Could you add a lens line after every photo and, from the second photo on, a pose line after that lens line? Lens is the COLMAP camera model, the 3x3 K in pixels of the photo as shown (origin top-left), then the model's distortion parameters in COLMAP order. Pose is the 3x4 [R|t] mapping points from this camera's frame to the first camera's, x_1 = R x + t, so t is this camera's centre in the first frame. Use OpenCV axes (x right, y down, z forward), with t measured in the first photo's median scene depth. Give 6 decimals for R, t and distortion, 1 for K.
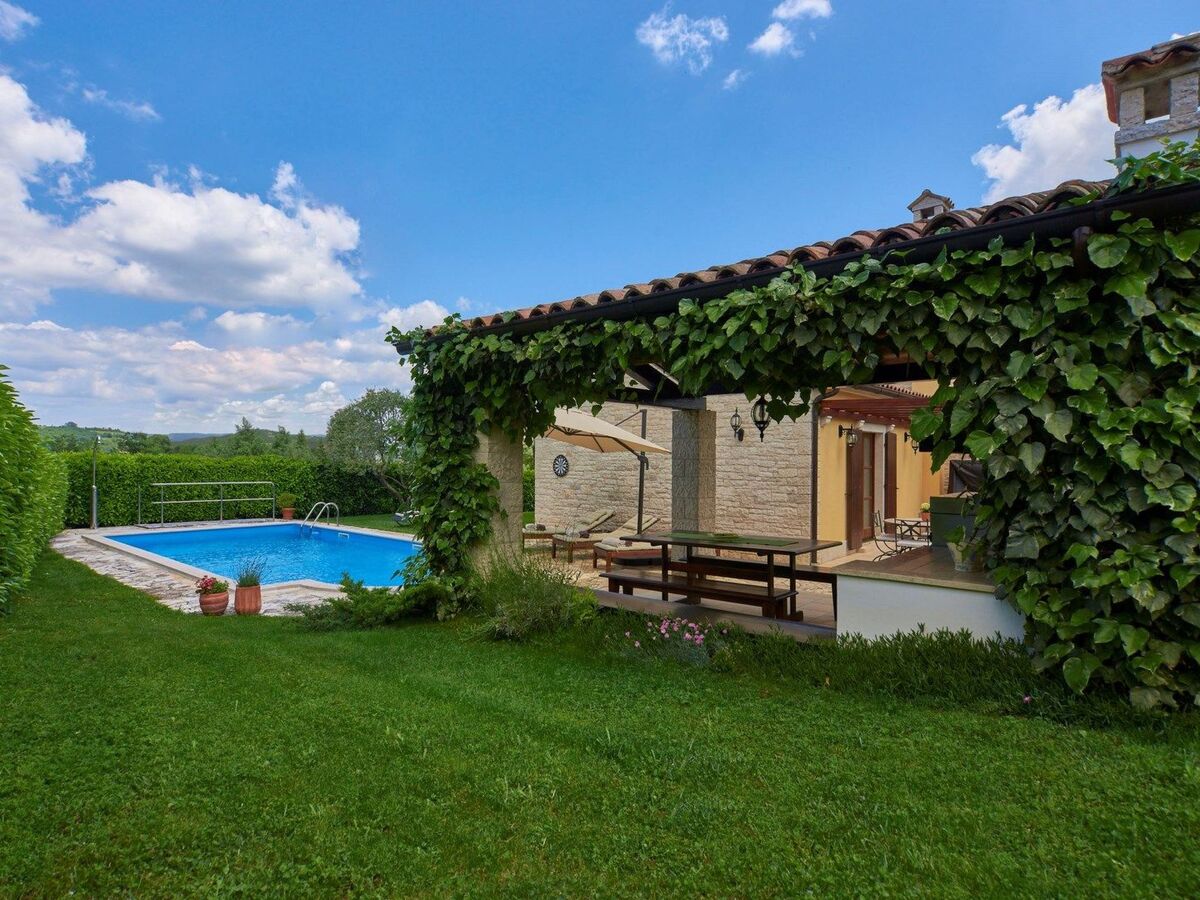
lens RADIAL K [[665.8, 0, 600.0], [0, 665.8, 450.0], [0, 0, 1]] dist [-0.001683, -0.000154]
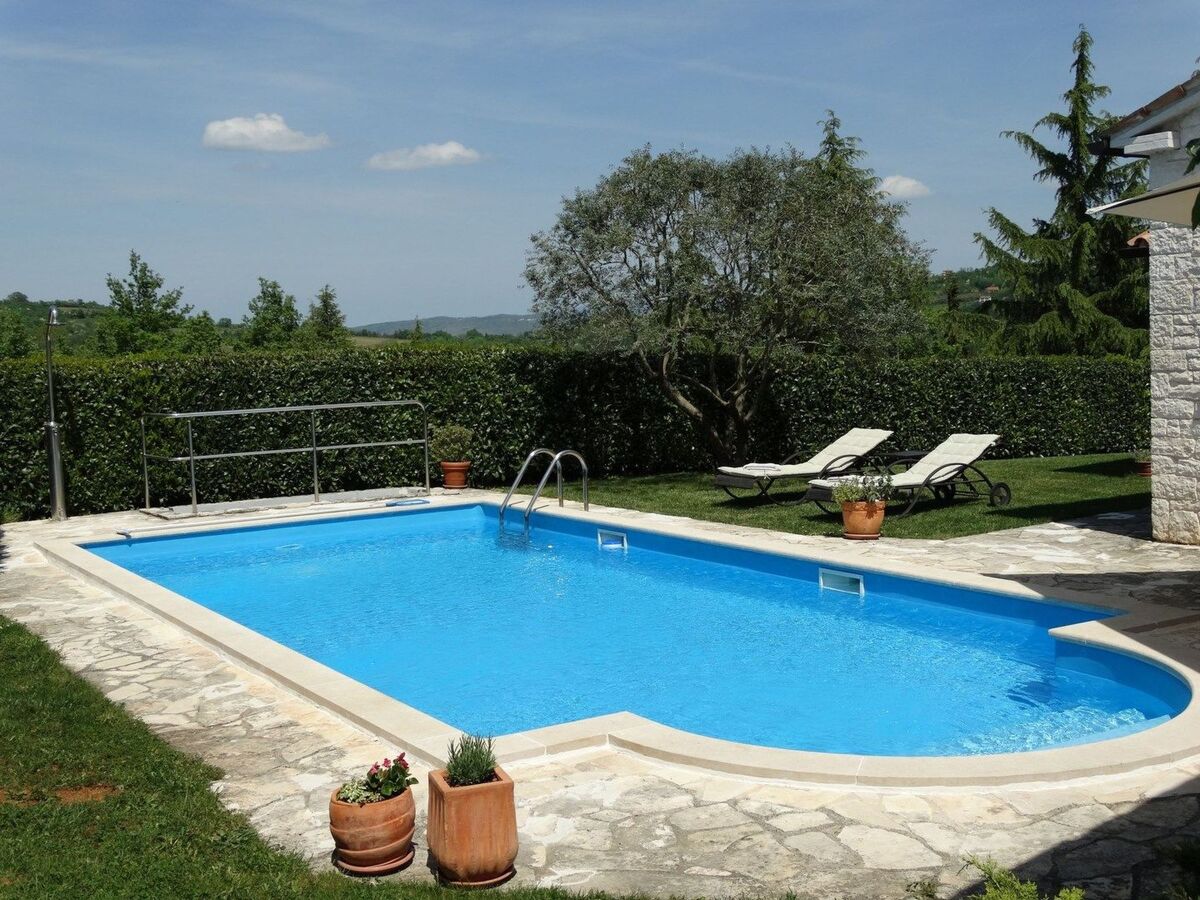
lens RADIAL K [[1416.2, 0, 600.0], [0, 1416.2, 450.0], [0, 0, 1]] dist [-0.005733, -0.011923]
pose [[0.958284, -0.016181, -0.285359, -0.158508], [0.044066, 0.994823, 0.091569, 0.002714], [0.282400, -0.100323, 0.954036, 0.223929]]
